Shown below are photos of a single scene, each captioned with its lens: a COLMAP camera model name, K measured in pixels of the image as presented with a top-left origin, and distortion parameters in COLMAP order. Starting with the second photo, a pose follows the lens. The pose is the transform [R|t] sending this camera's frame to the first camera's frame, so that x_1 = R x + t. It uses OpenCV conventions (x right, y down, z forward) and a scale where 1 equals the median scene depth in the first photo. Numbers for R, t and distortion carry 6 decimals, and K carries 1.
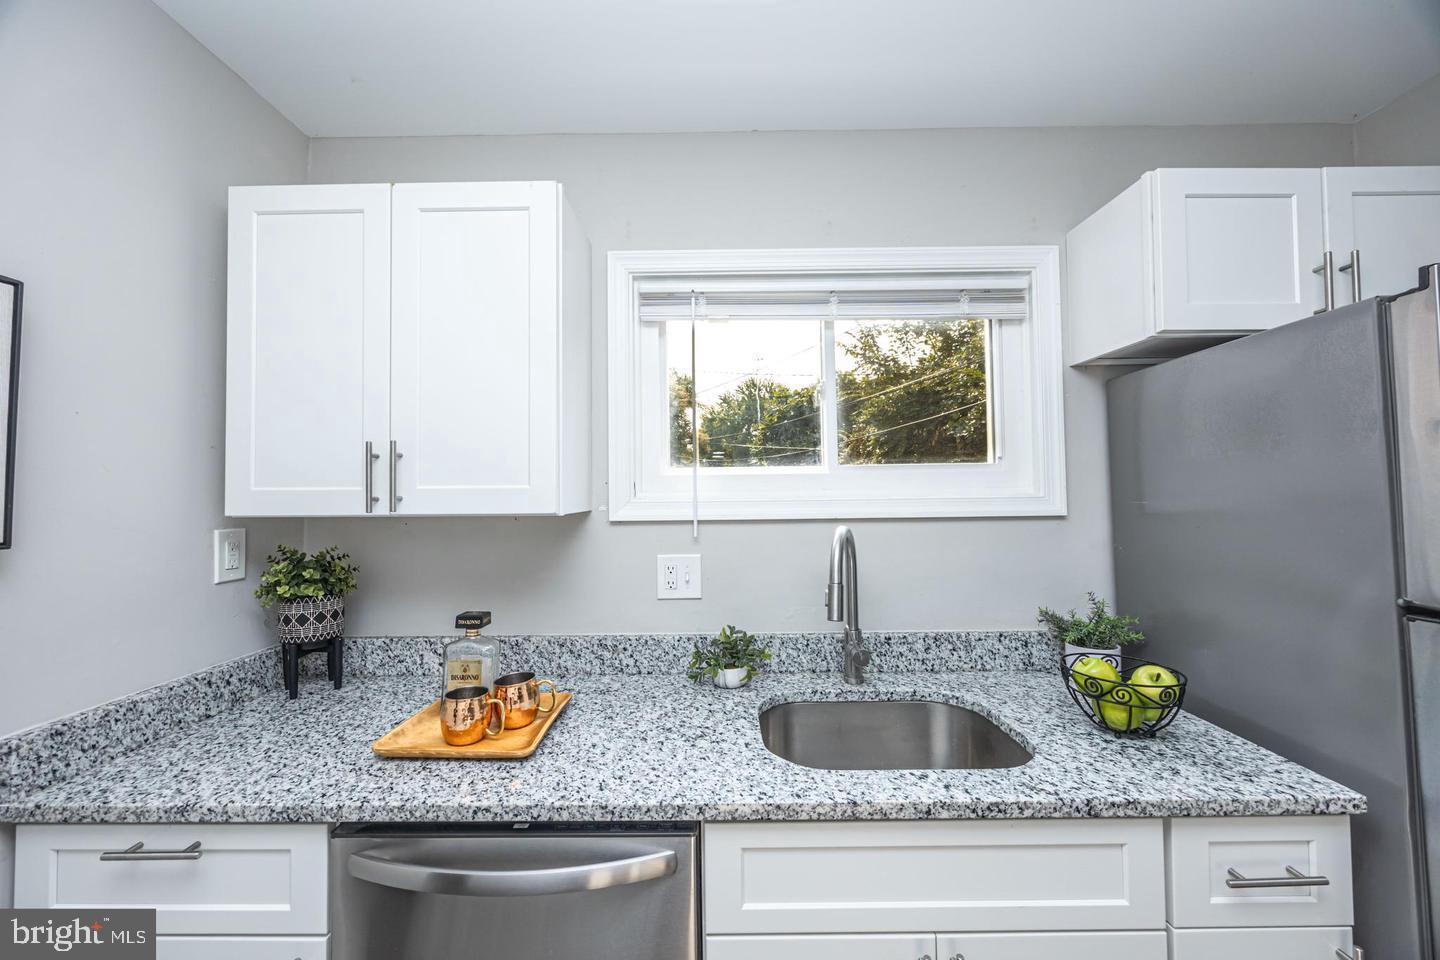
lens RADIAL K [[544.4, 0, 690.9], [0, 544.4, 471.8], [0, 0, 1]] dist [-0.002251, -0.000757]
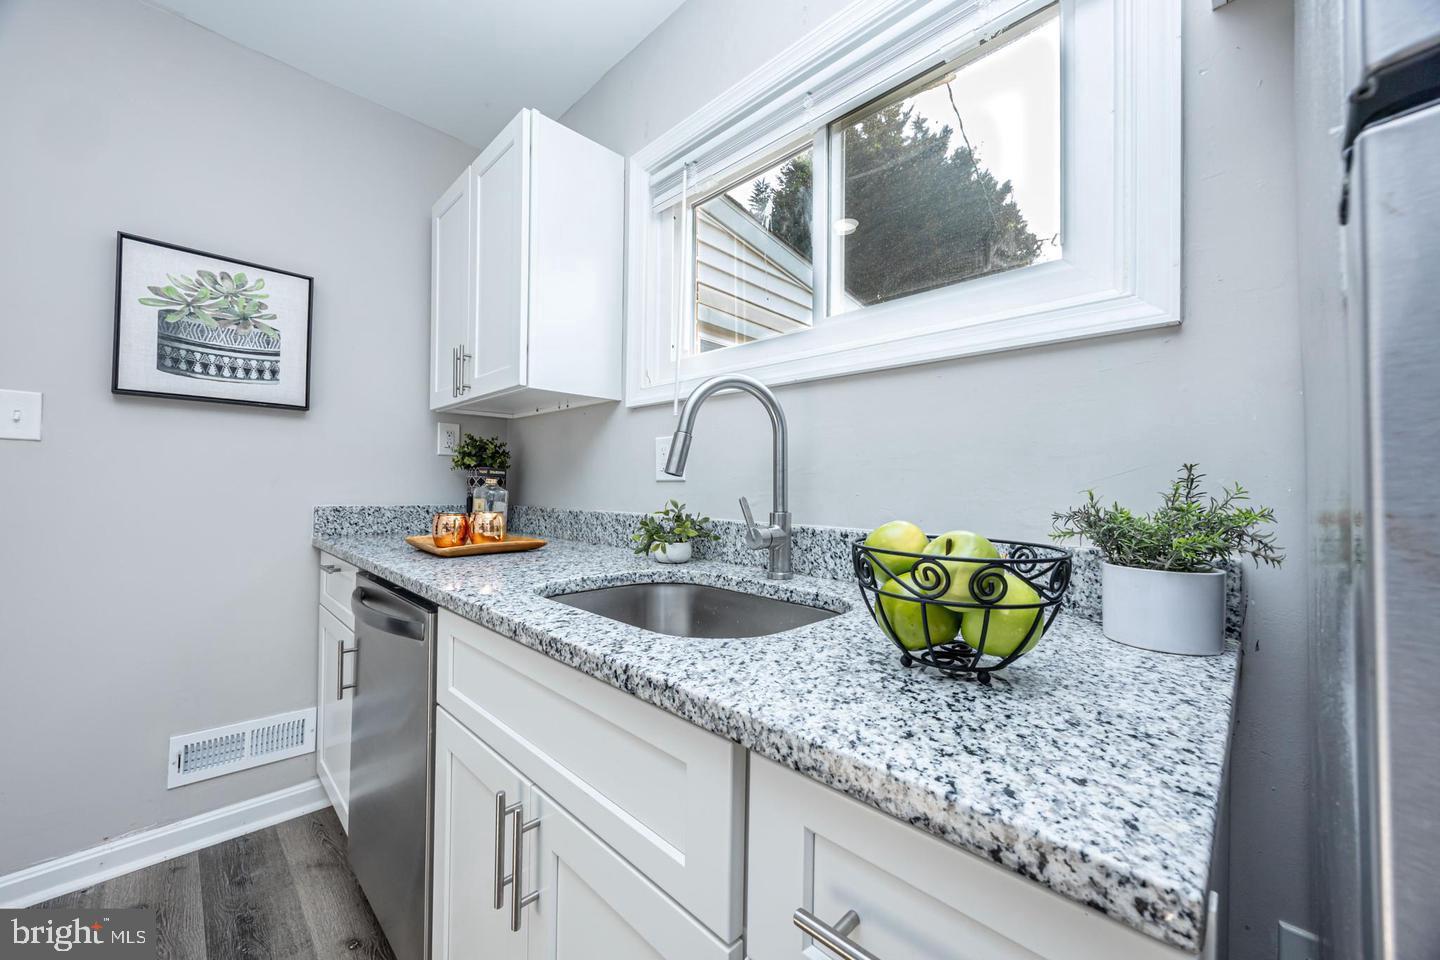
lens RADIAL K [[544.4, 0, 721.2], [0, 544.4, 477.5], [0, 0, 1]] dist [-0.002251, -0.000757]
pose [[0.715066, 0.007224, -0.699020, 1.268928], [0.001482, 0.999929, 0.011850, 0.371041], [0.699056, -0.009509, 0.715004, 0.613215]]
